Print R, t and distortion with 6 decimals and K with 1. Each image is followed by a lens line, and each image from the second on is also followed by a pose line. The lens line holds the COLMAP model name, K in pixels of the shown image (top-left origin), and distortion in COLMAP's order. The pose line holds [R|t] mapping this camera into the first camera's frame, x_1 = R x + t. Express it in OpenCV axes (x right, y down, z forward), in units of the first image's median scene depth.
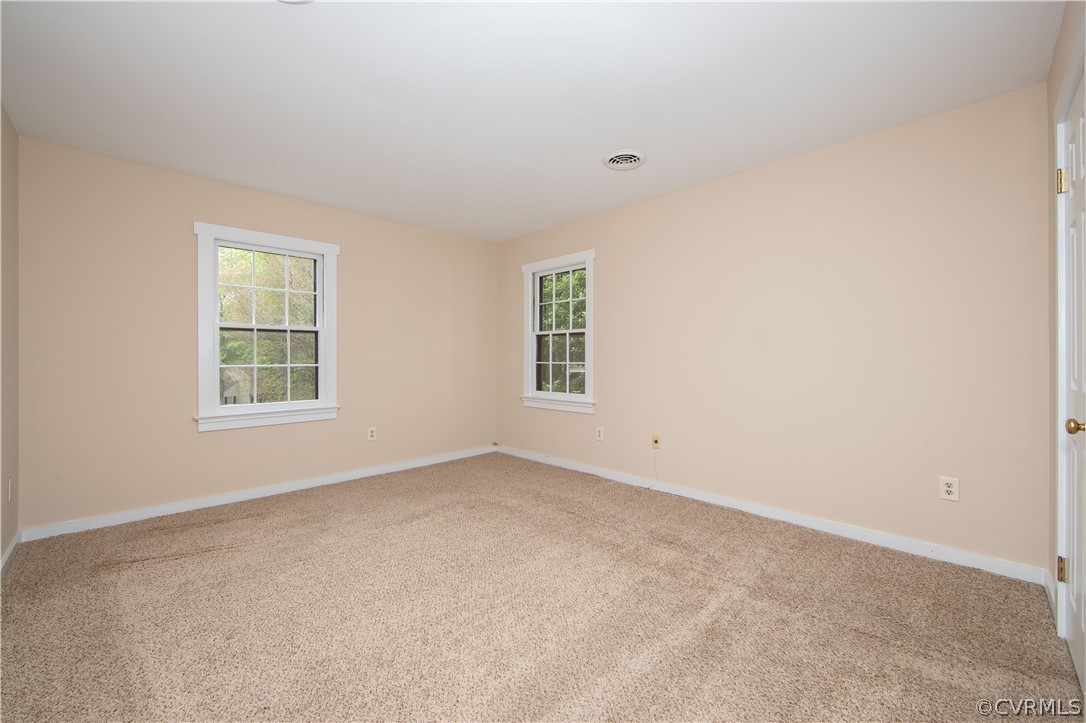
lens RADIAL K [[434.3, 0, 543.0], [0, 434.3, 361.5], [0, 0, 1]] dist [-0.000463, 0.000124]
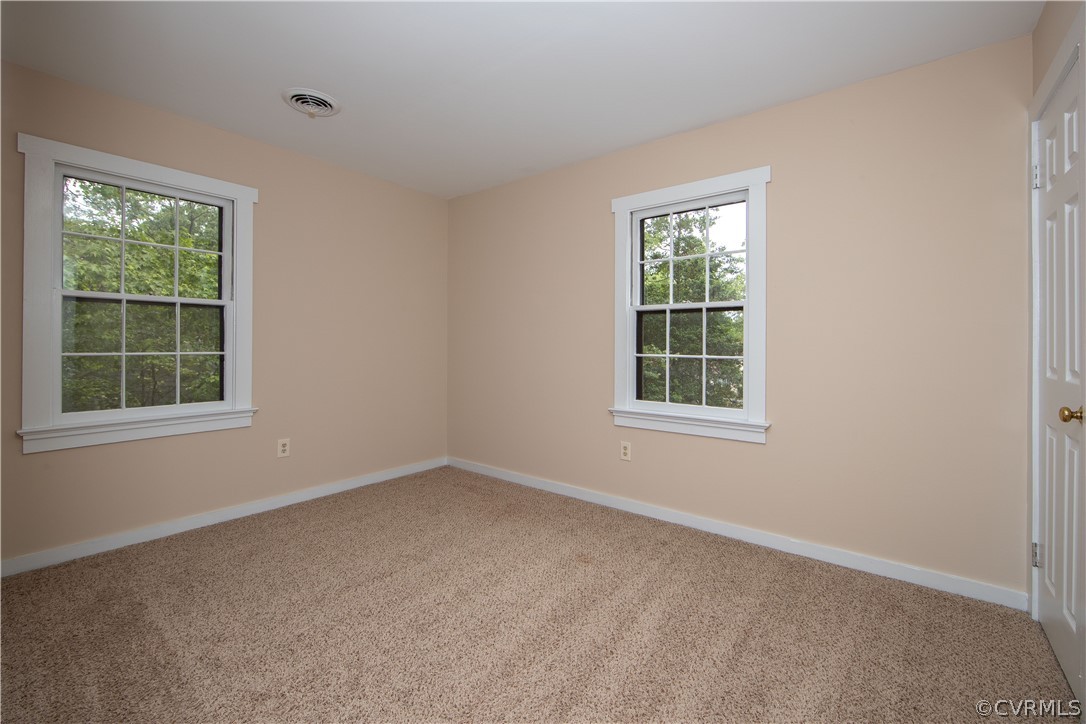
lens RADIAL K [[438.8, 0, 560.6], [0, 438.8, 345.3], [0, 0, 1]] dist [-0.002569, -0.000407]
pose [[0.981692, 0.003473, 0.190441, -0.115443], [-0.002855, 0.999990, -0.003522, -0.004349], [-0.190451, 0.002913, 0.981692, 0.191646]]
